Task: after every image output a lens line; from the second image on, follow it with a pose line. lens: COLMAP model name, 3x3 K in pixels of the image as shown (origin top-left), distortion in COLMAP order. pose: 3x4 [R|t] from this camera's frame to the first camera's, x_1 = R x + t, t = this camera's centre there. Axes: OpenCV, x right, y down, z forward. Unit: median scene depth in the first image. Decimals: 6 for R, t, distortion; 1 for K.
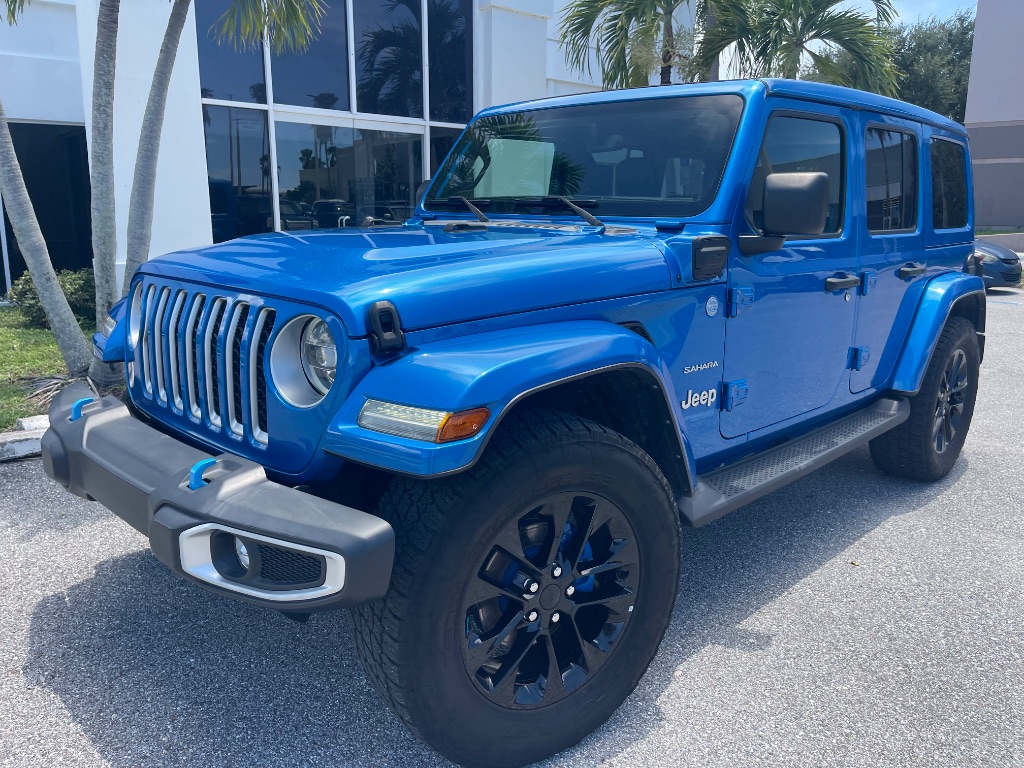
lens RADIAL K [[776.2, 0, 522.1], [0, 776.2, 388.1], [0, 0, 1]] dist [0.063567, -0.086757]
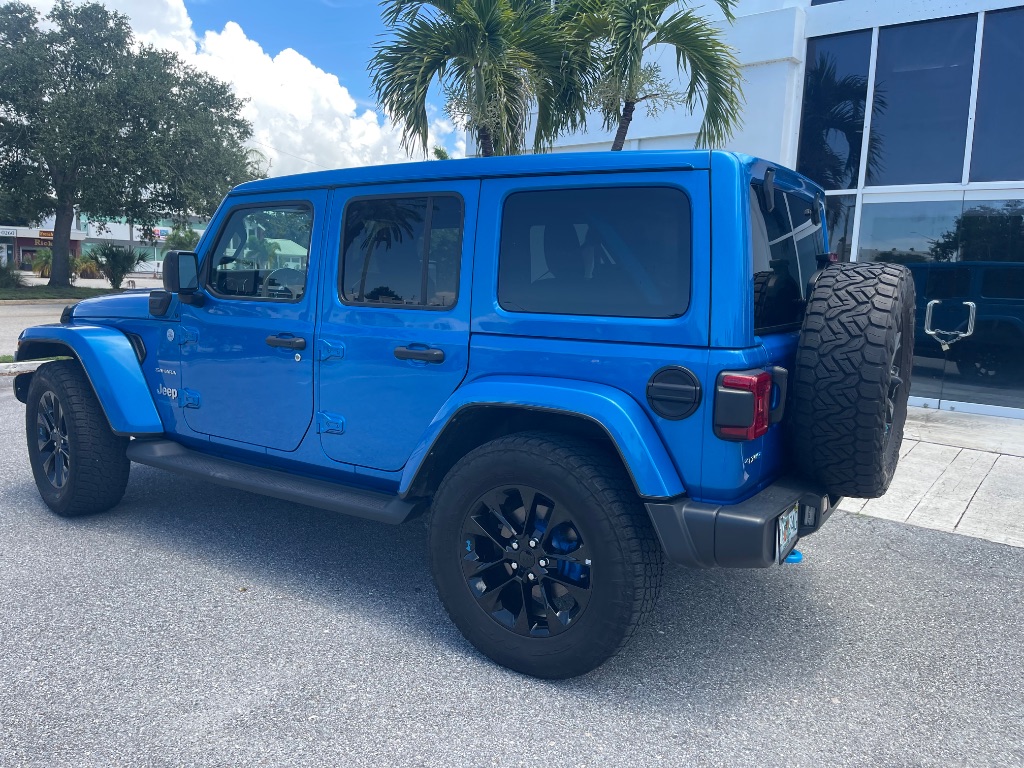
lens RADIAL K [[776.2, 0, 509.5], [0, 776.2, 387.2], [0, 0, 1]] dist [0.063567, -0.086757]
pose [[0.204922, 0.135564, -0.969345, 1.878372], [-0.242001, 0.966631, 0.084024, -0.292130], [0.948389, 0.217365, 0.230890, 1.266401]]
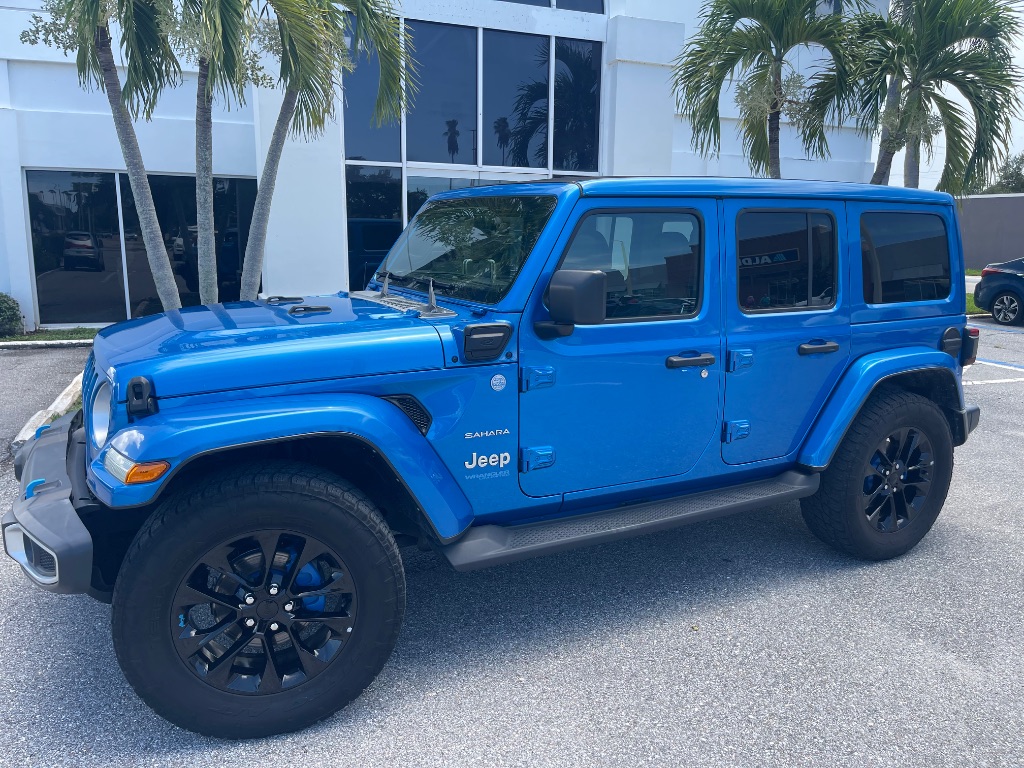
lens RADIAL K [[776.2, 0, 519.5], [0, 776.2, 384.2], [0, 0, 1]] dist [0.063567, -0.086757]
pose [[0.956444, 0.056507, -0.286396, 0.585873], [-0.065864, 0.997560, -0.023136, -0.074789], [0.284390, 0.040991, 0.957832, -0.097713]]
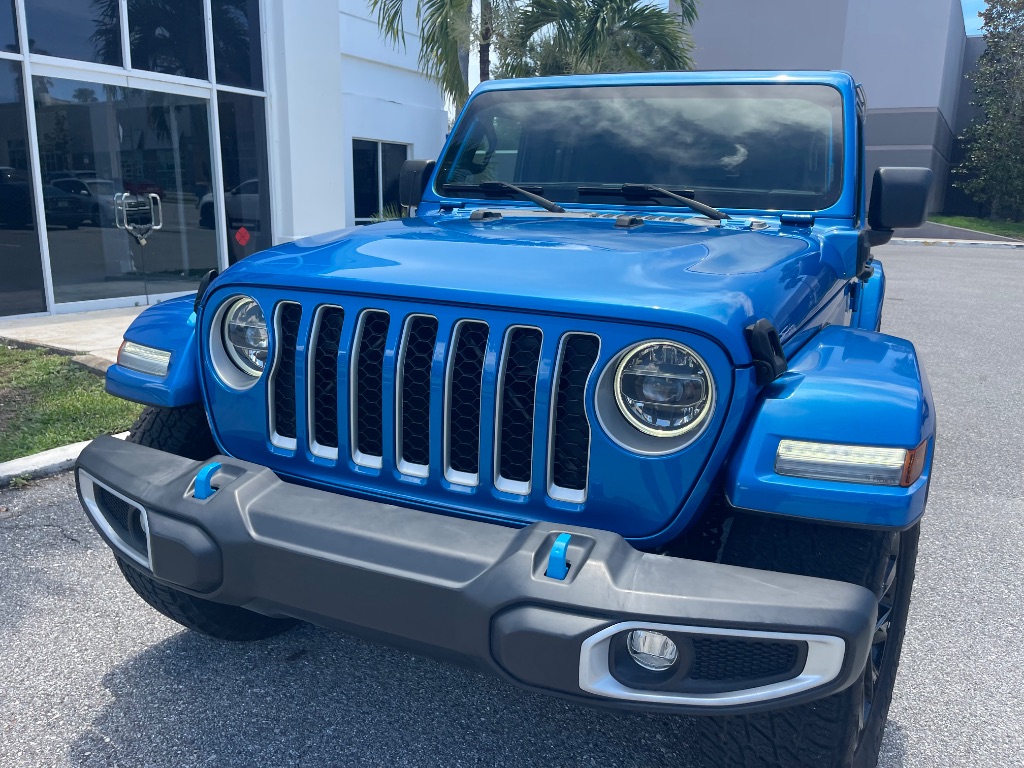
lens RADIAL K [[776.2, 0, 526.2], [0, 776.2, 389.6], [0, 0, 1]] dist [0.063567, -0.086757]
pose [[0.933053, -0.074839, 0.351869, -0.477706], [0.064653, 0.997080, 0.040628, -0.058727], [-0.353882, -0.015159, 0.935167, 0.209521]]
